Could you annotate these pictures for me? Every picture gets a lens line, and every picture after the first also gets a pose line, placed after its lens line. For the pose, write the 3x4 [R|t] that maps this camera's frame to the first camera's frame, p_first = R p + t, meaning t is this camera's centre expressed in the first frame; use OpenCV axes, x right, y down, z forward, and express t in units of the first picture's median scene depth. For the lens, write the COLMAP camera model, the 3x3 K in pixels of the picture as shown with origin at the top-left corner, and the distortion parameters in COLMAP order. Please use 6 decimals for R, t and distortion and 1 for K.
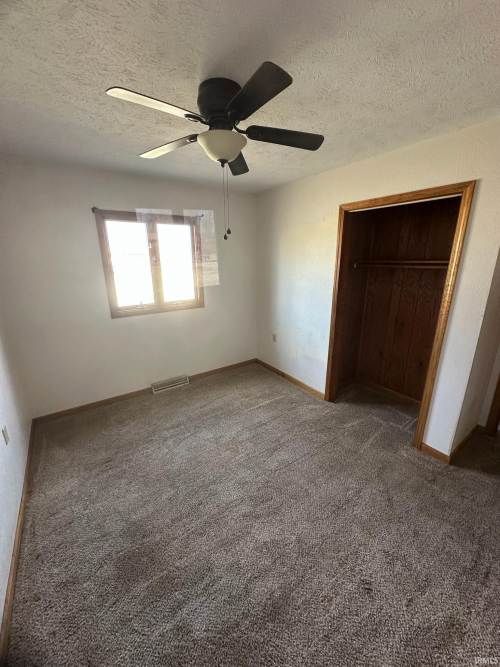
lens RADIAL K [[264.3, 0, 252.1], [0, 264.3, 331.9], [0, 0, 1]] dist [-0.000434, 0.000144]
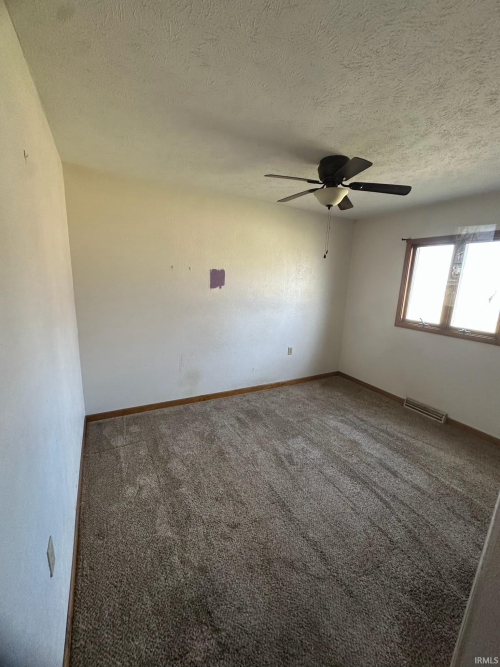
lens RADIAL K [[264.3, 0, 252.1], [0, 264.3, 331.9], [0, 0, 1]] dist [-0.000434, 0.000144]
pose [[-0.106534, 0.202866, -0.973394, 0.762374], [-0.313183, 0.922289, 0.226492, -0.100402], [0.943698, 0.328980, -0.034721, 0.444648]]
